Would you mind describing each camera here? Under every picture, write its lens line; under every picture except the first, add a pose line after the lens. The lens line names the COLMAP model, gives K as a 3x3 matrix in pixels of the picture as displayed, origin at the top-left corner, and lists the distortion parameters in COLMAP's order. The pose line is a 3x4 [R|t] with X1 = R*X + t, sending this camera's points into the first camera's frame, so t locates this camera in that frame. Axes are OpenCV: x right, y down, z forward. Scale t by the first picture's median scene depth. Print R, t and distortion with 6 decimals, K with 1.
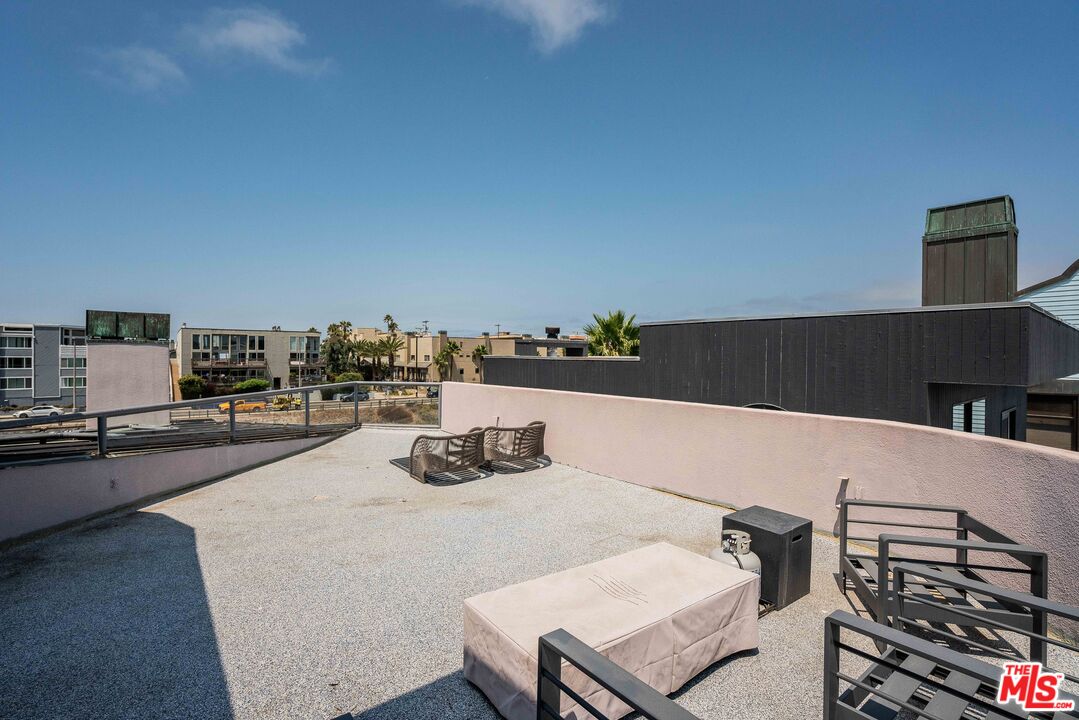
lens RADIAL K [[507.0, 0, 509.1], [0, 507.0, 359.0], [0, 0, 1]] dist [0.003408, 0.001062]
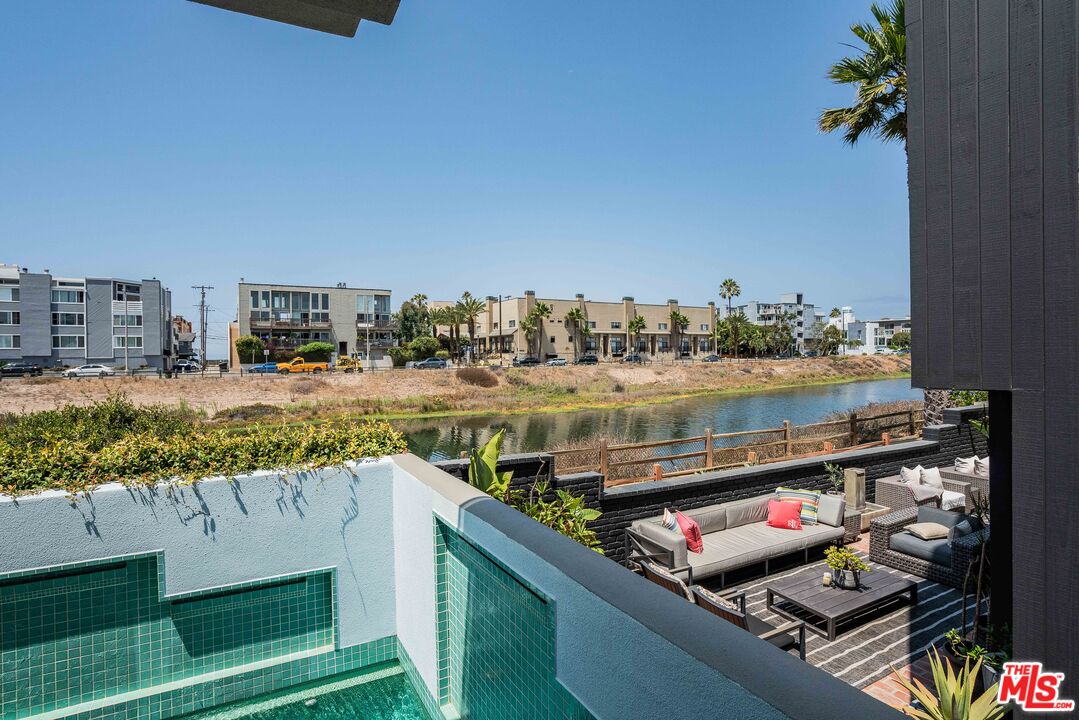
lens RADIAL K [[550.5, 0, 538.7], [0, 550.5, 351.5], [0, 0, 1]] dist [-0.046757, 0.020051]
pose [[0.994142, -0.017686, -0.106622, -0.023945], [0.017246, 0.999839, -0.005051, 0.063277], [0.106694, 0.003183, 0.994287, 0.102134]]
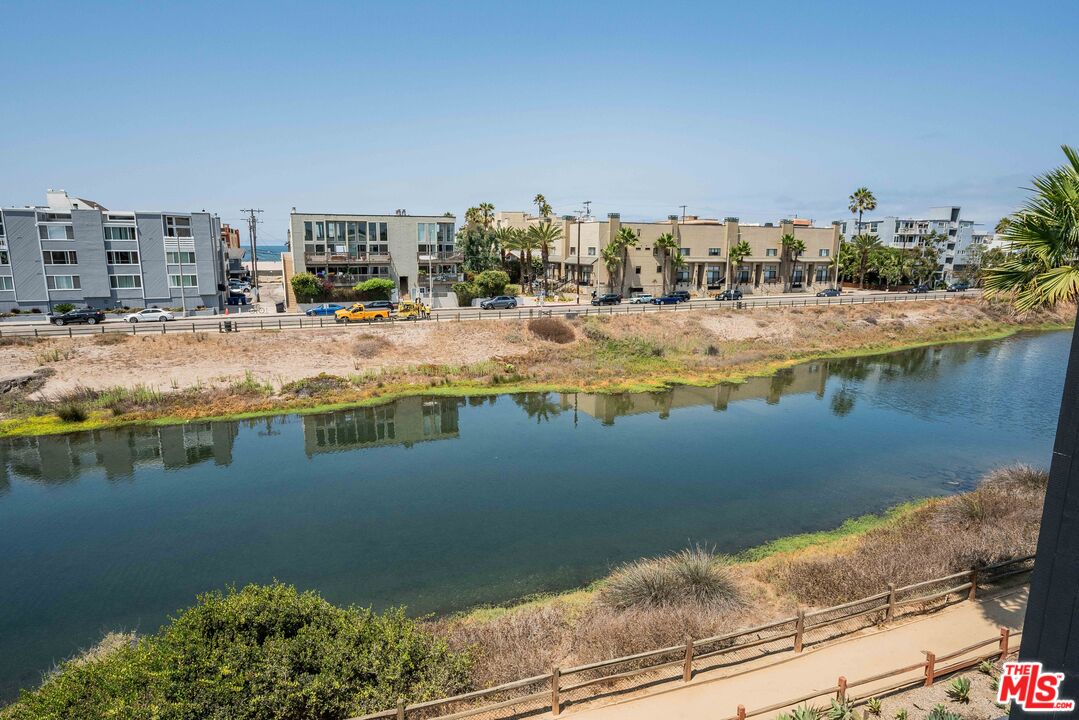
lens RADIAL K [[628.9, 0, 535.7], [0, 628.9, 366.7], [0, 0, 1]] dist [-0.028833, 0.018041]
pose [[0.971719, 0.044646, -0.231882, -0.026559], [-0.002108, 0.983565, 0.180541, -0.002148], [0.236131, -0.174947, 0.955843, 0.093305]]
